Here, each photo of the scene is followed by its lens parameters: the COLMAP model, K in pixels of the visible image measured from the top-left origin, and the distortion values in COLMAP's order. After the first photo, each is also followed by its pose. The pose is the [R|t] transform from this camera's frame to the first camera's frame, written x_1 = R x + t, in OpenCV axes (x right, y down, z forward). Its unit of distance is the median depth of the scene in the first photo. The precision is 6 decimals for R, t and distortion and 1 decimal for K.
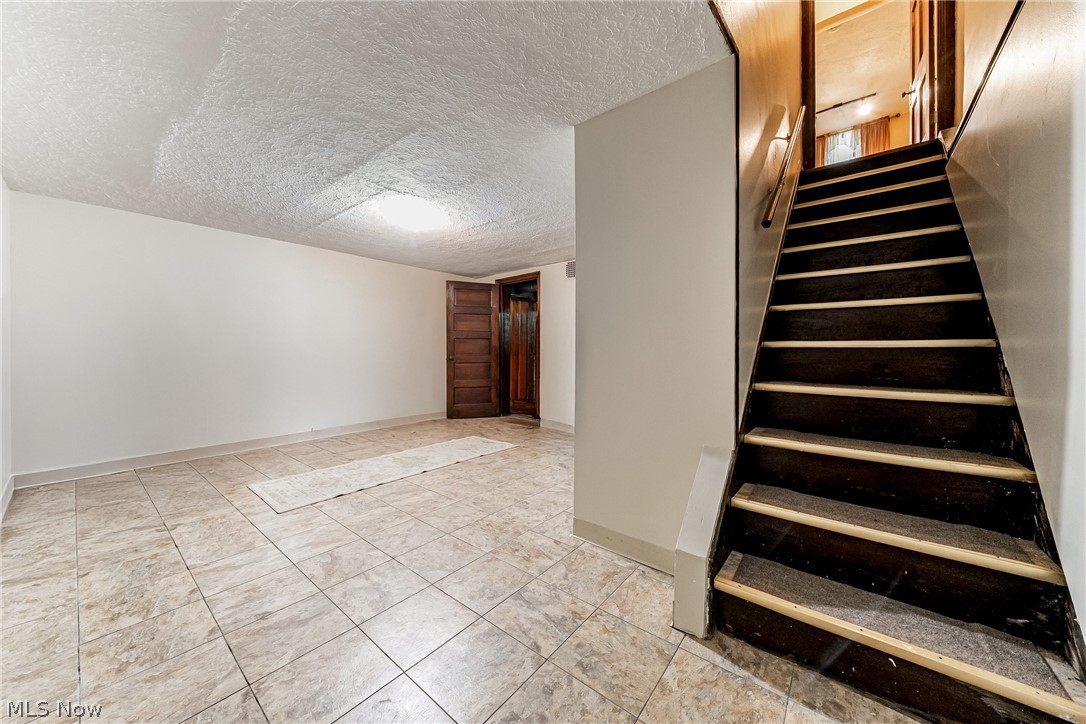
lens RADIAL K [[373.4, 0, 544.3], [0, 373.4, 356.1], [0, 0, 1]] dist [-0.000724, -0.000409]
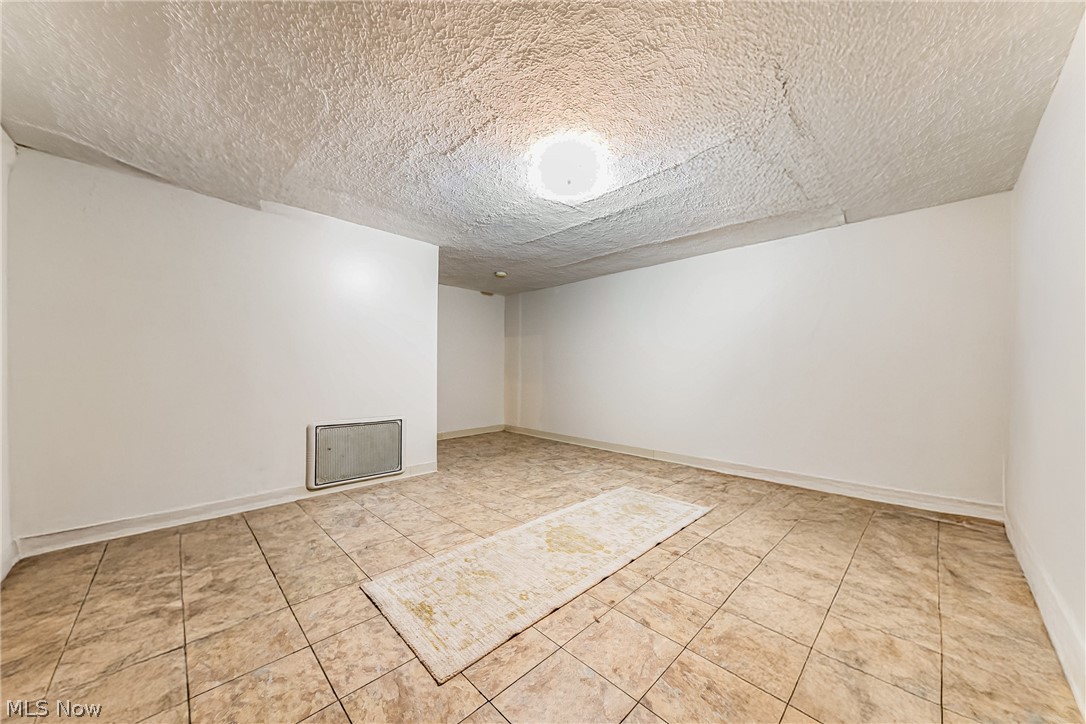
lens RADIAL K [[373.4, 0, 542.6], [0, 373.4, 365.7], [0, 0, 1]] dist [-0.000724, -0.000409]
pose [[-0.993153, -0.007474, 0.116579, -0.529784], [-0.007636, 0.999970, -0.000943, -0.025060], [-0.116568, -0.001827, -0.993181, 2.279536]]
